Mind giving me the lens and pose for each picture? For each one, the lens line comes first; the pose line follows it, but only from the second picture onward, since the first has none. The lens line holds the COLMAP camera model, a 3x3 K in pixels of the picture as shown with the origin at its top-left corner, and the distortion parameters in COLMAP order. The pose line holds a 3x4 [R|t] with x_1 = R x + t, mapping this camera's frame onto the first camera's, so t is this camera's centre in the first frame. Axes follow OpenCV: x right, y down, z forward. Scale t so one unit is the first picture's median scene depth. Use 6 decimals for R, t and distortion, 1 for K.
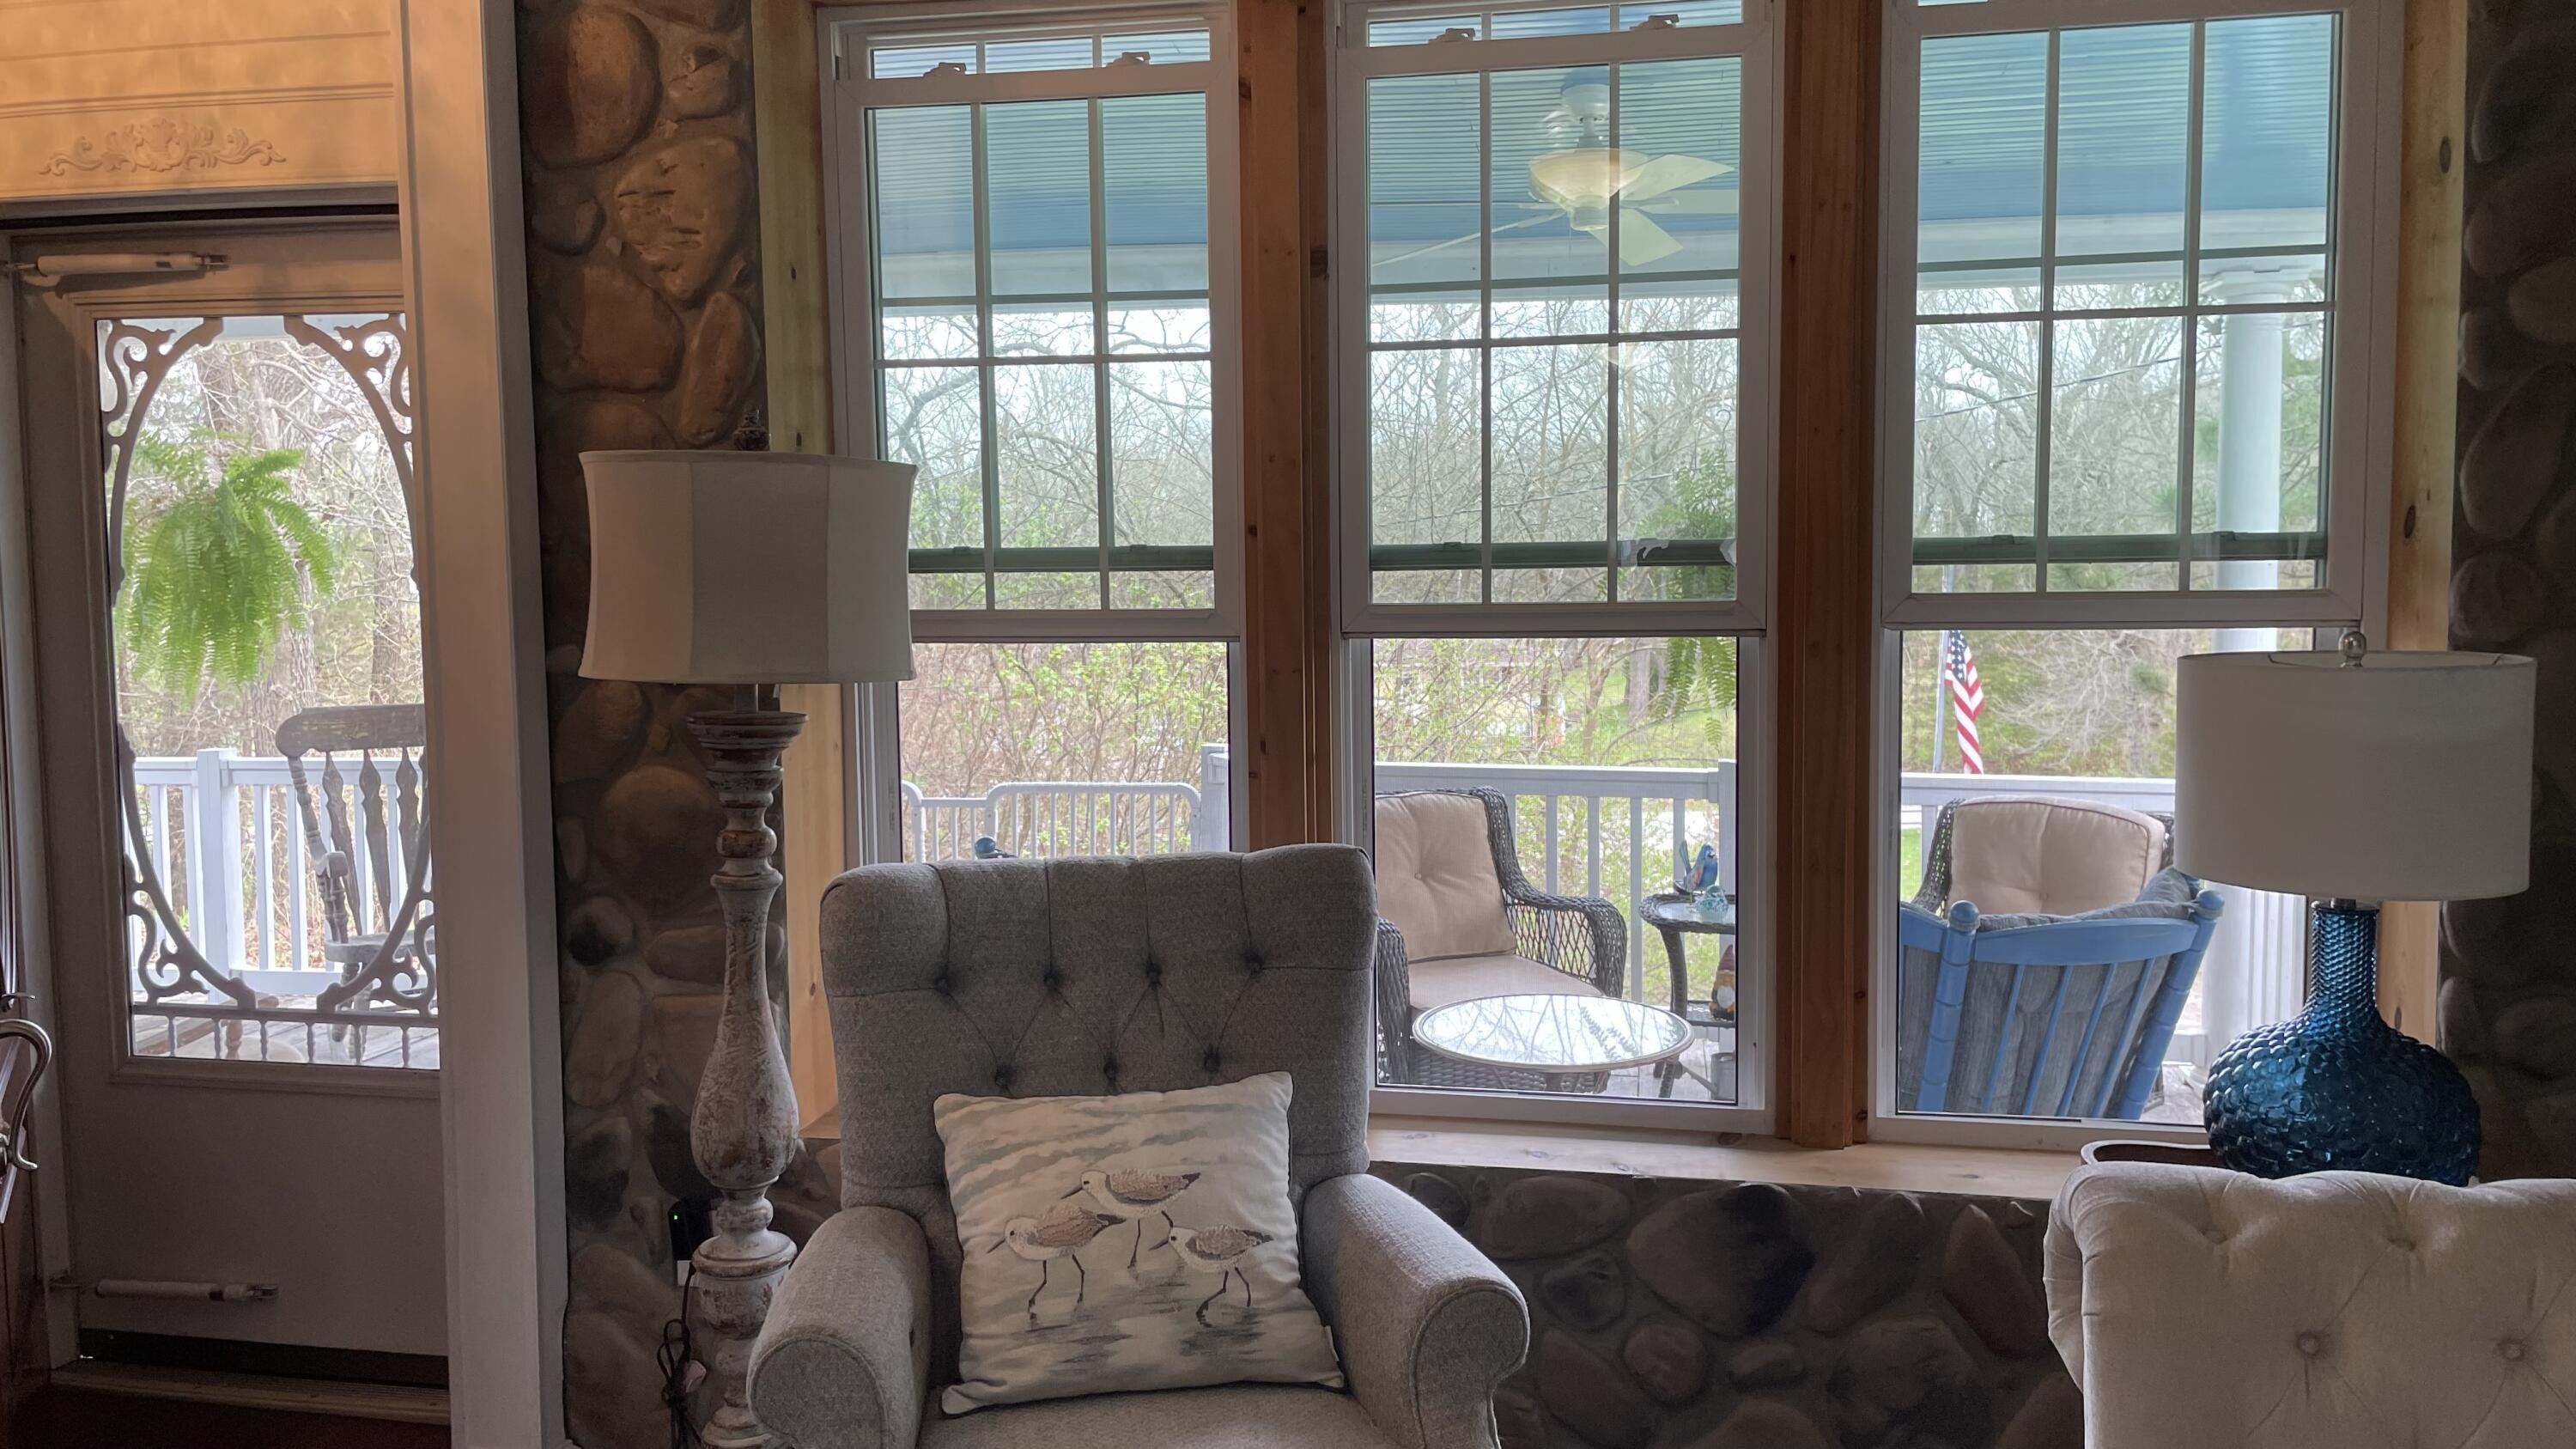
lens RADIAL K [[1926.7, 0, 1284.4], [0, 1926.7, 711.4], [0, 0, 1]] dist [0.097378, -0.124217]
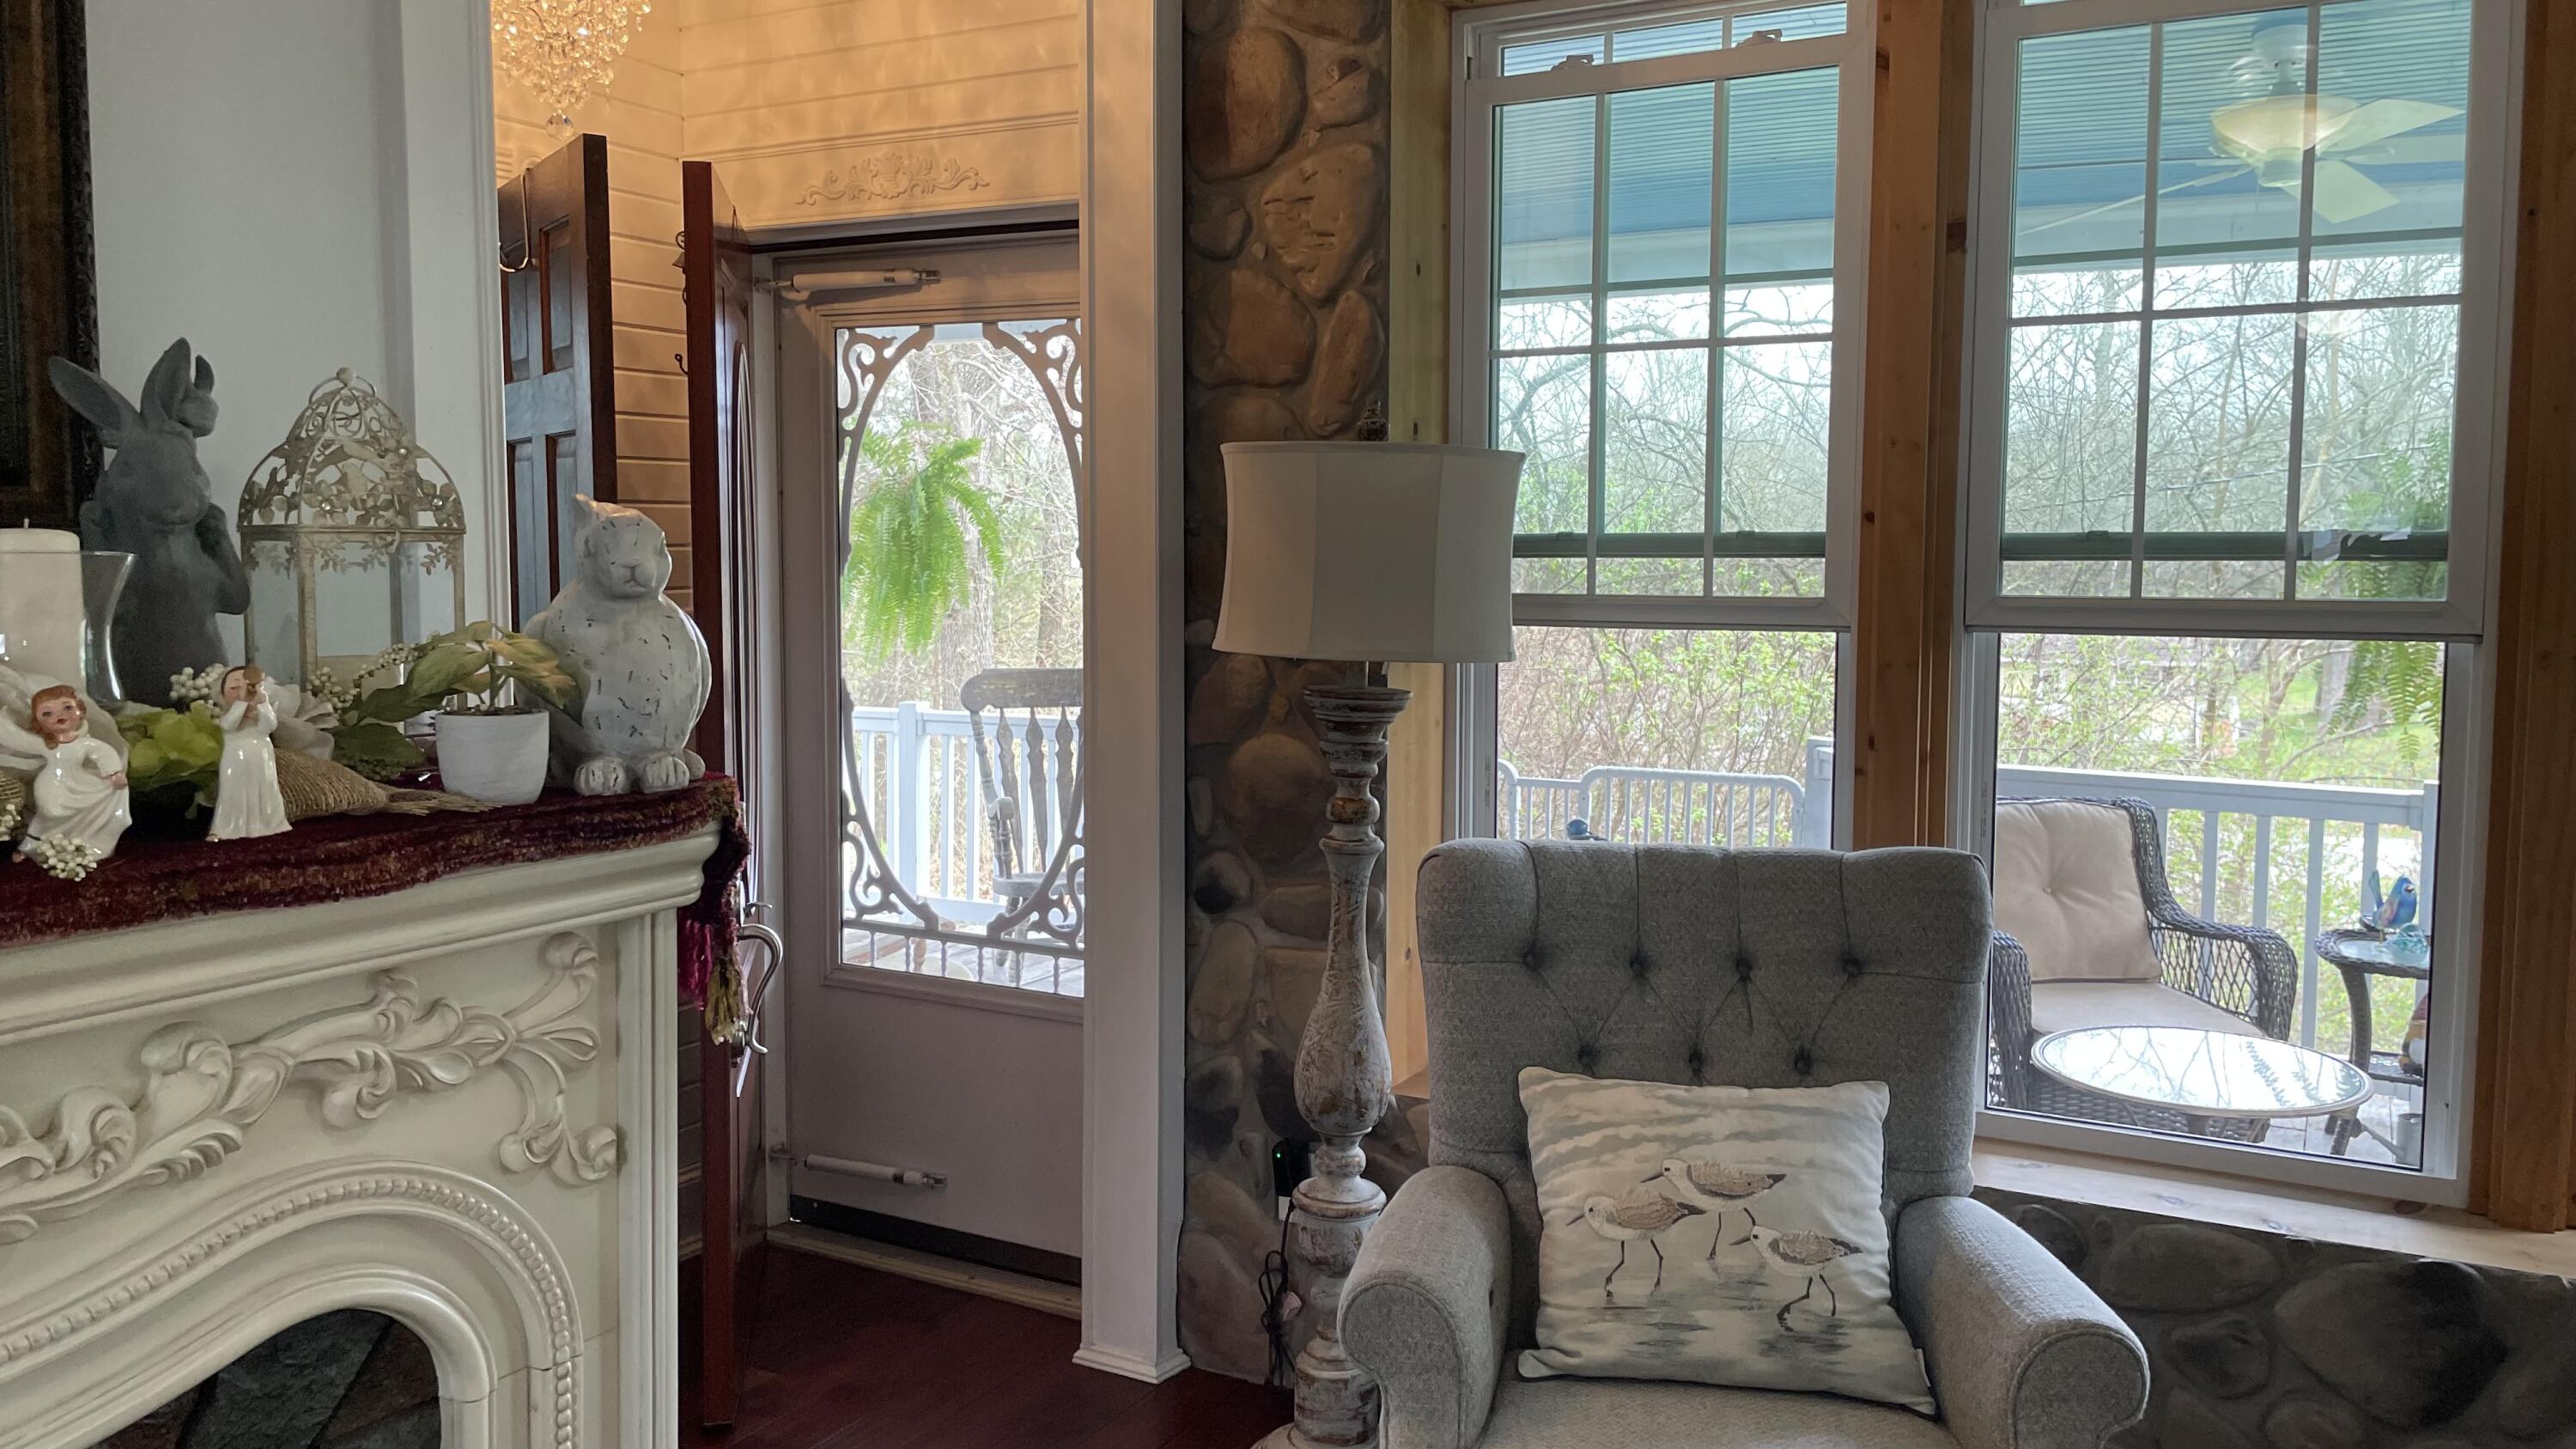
lens RADIAL K [[1926.7, 0, 1273.3], [0, 1926.7, 700.4], [0, 0, 1]] dist [0.097378, -0.124217]
pose [[0.950468, 0.038678, -0.308405, 0.003588], [-0.037662, 0.999248, 0.009246, -0.000291], [0.308531, 0.002828, 0.951210, -0.013616]]
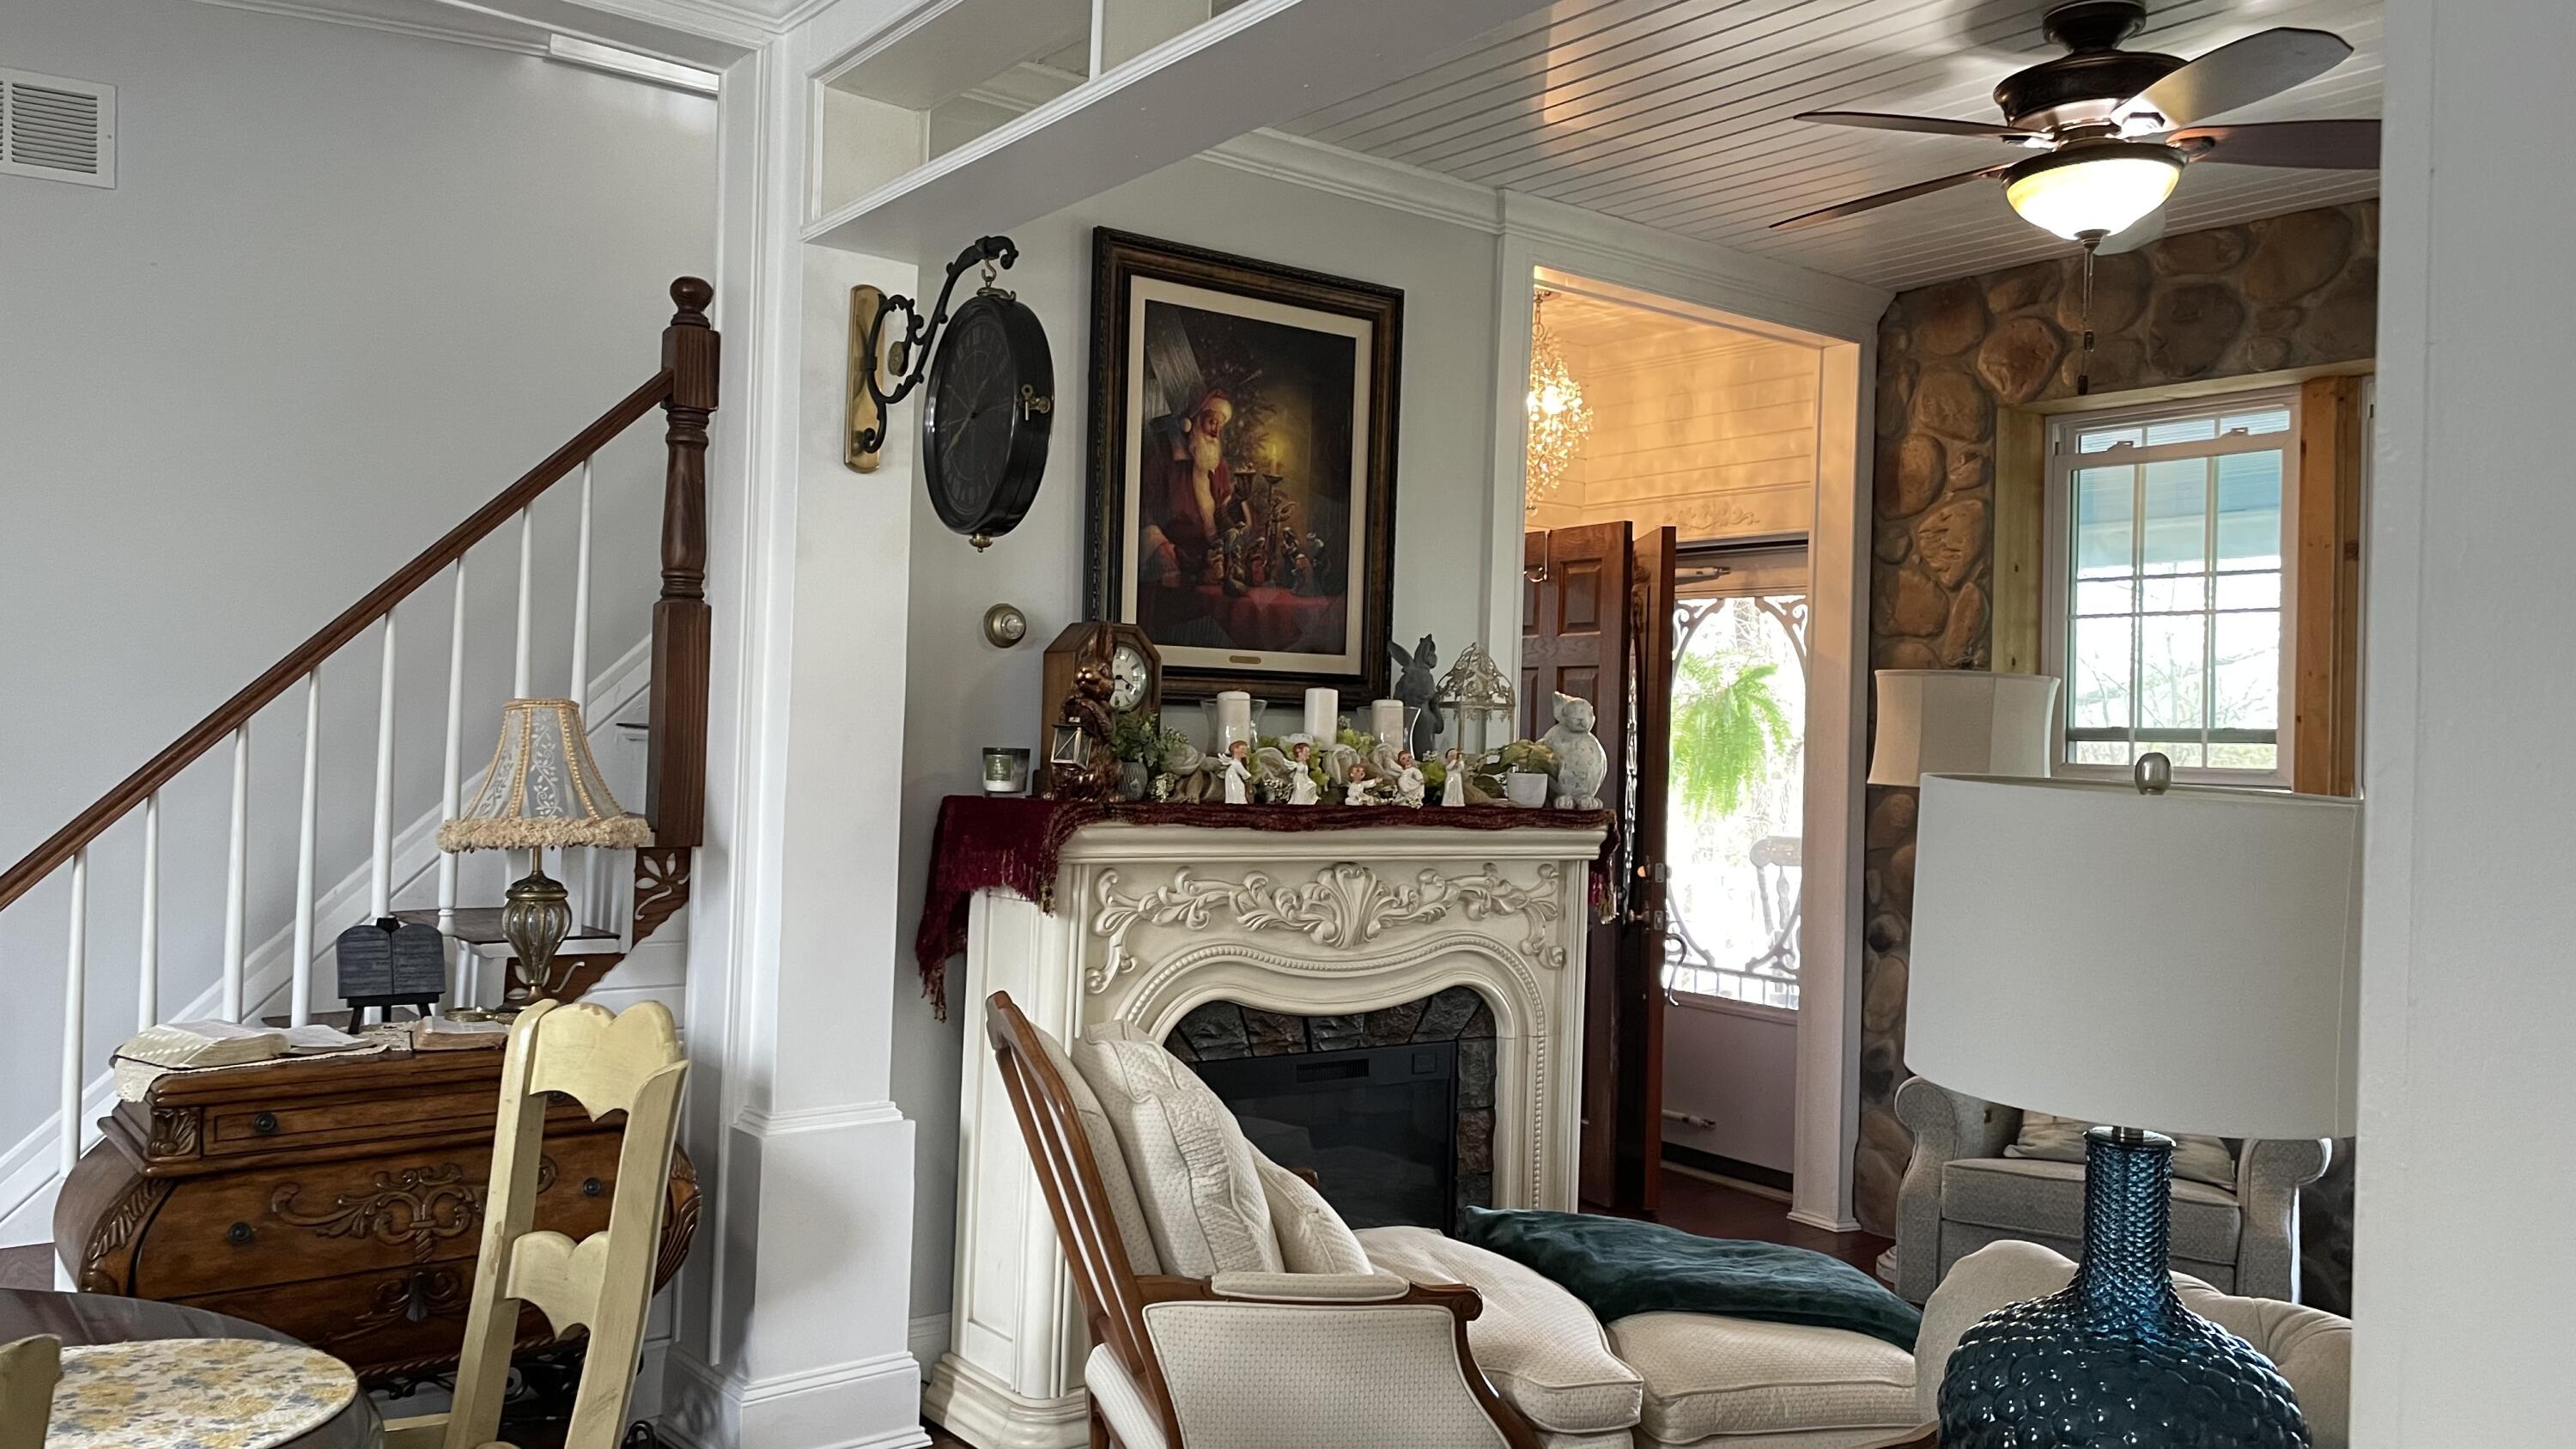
lens RADIAL K [[1926.7, 0, 1256.0], [0, 1926.7, 702.4], [0, 0, 1]] dist [0.097378, -0.124217]
pose [[0.735437, 0.018092, -0.677352, 0.424586], [-0.091895, 0.993071, -0.073251, 0.084307], [0.671333, 0.116116, 0.732003, -0.713878]]
